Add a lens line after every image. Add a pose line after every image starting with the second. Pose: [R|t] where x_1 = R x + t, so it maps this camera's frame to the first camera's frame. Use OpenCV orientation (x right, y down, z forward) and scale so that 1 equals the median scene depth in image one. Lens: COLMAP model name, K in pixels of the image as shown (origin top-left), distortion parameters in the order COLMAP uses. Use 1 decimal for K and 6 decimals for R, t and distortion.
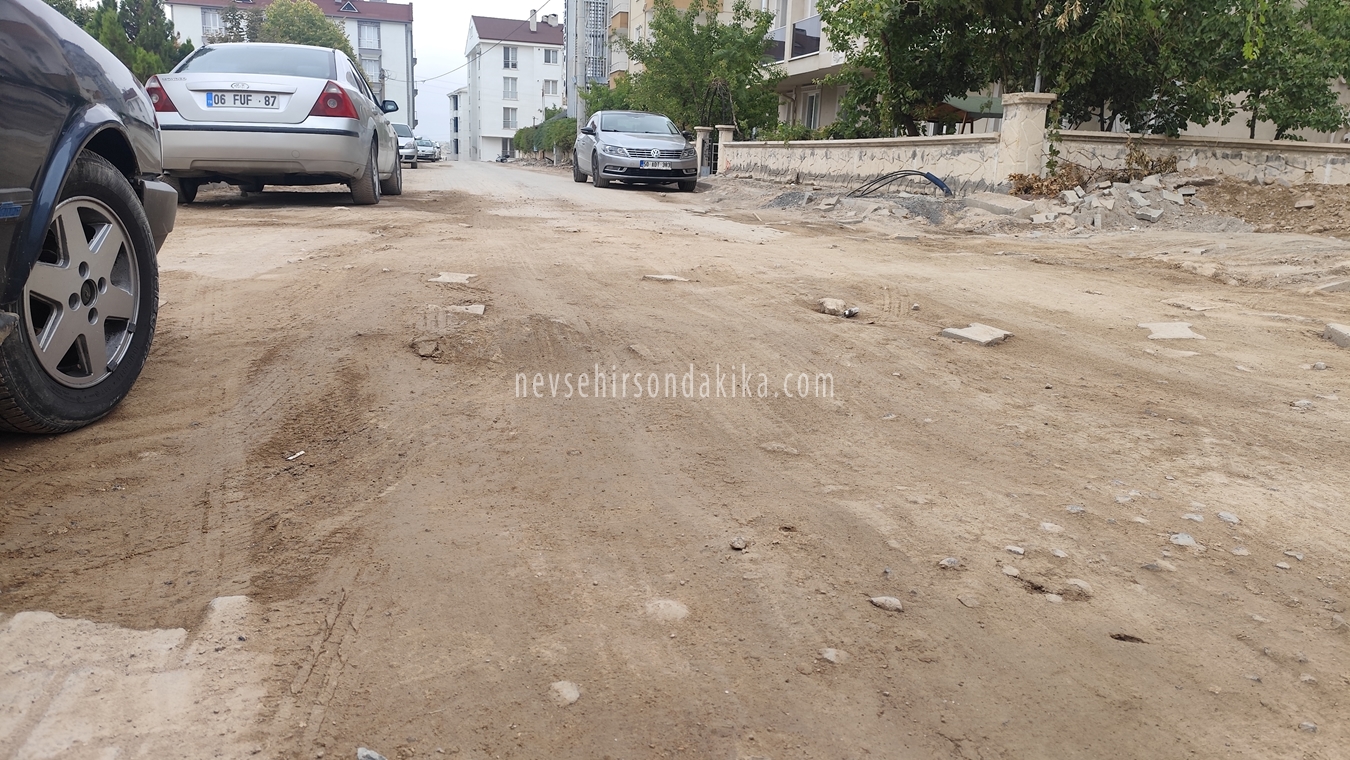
lens RADIAL K [[926.9, 0, 675.0], [0, 926.9, 380.0], [0, 0, 1]] dist [0.047110, -0.047242]
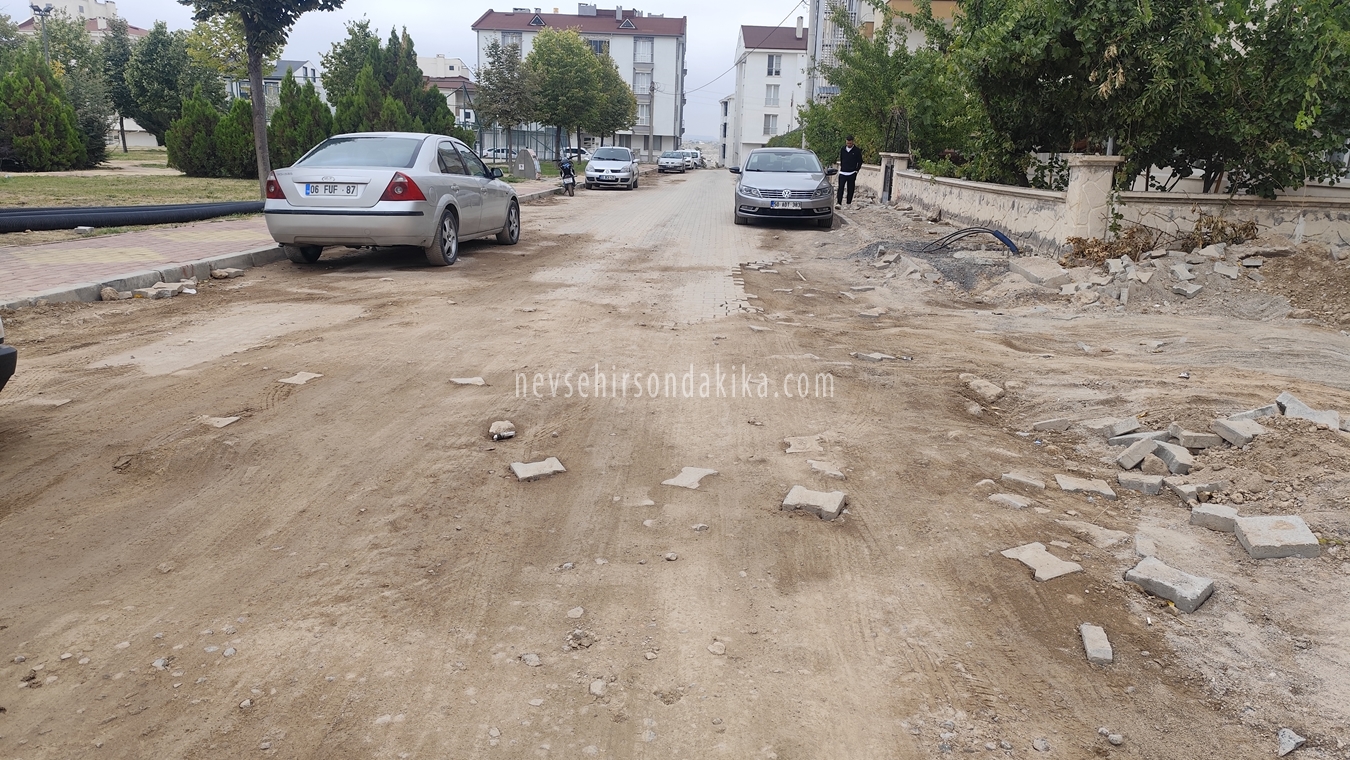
lens RADIAL K [[926.9, 0, 675.0], [0, 926.9, 380.0], [0, 0, 1]] dist [0.047110, -0.047242]
pose [[0.959160, 0.057714, -0.276915, 0.227226], [-0.057633, 0.998302, 0.008437, -0.051510], [0.276932, 0.007867, 0.960857, -0.053797]]
